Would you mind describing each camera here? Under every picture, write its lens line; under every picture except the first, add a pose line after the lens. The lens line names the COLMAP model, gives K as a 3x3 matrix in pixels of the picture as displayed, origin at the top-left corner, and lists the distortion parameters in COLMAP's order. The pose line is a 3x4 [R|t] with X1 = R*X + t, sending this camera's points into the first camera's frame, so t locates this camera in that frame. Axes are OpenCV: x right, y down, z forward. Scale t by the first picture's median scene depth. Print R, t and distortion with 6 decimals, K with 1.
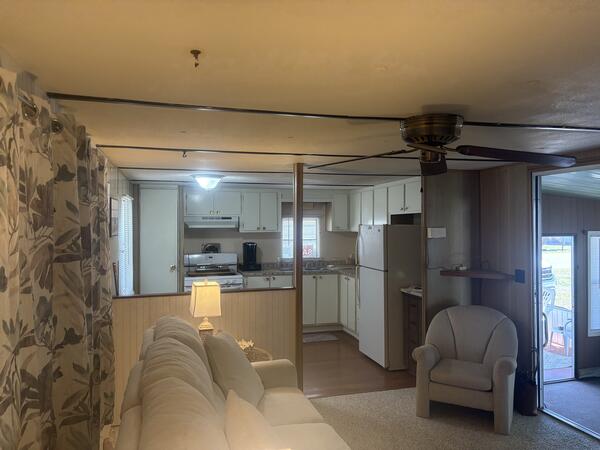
lens RADIAL K [[450.8, 0, 300.0], [0, 450.8, 225.0], [0, 0, 1]] dist [0.090771, -0.137887]
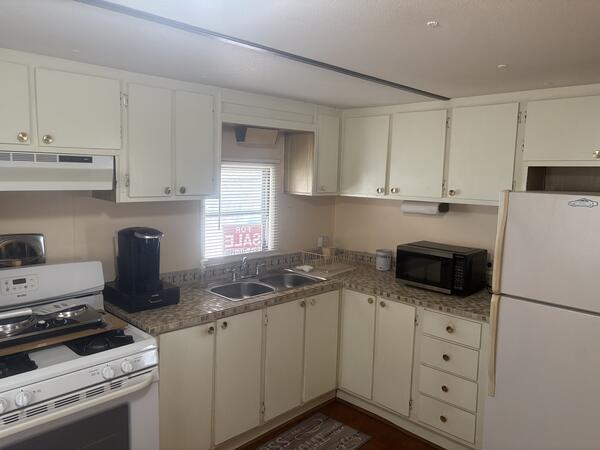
lens RADIAL K [[450.8, 0, 300.0], [0, 450.8, 225.0], [0, 0, 1]] dist [0.090771, -0.137887]
pose [[0.866083, -0.033074, 0.498804, -0.183812], [-0.028975, 0.992810, 0.116141, -0.010449], [-0.499059, -0.115041, 0.858898, 0.628087]]
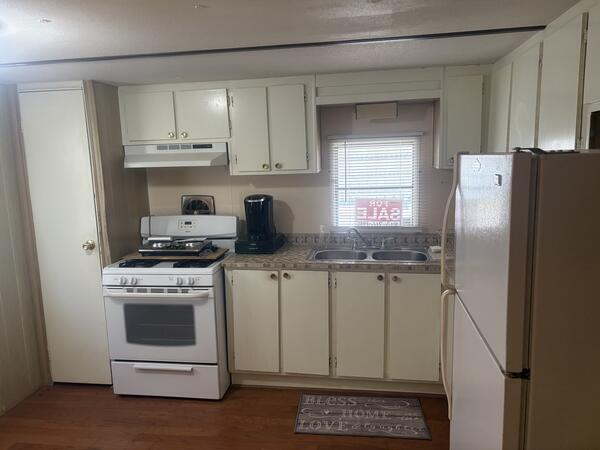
lens RADIAL K [[450.8, 0, 300.0], [0, 450.8, 225.0], [0, 0, 1]] dist [0.090771, -0.137887]
pose [[0.910421, 0.039208, -0.411821, 0.136830], [0.024454, 0.988657, 0.148188, -0.000827], [0.412960, -0.144984, 0.899135, 0.576801]]
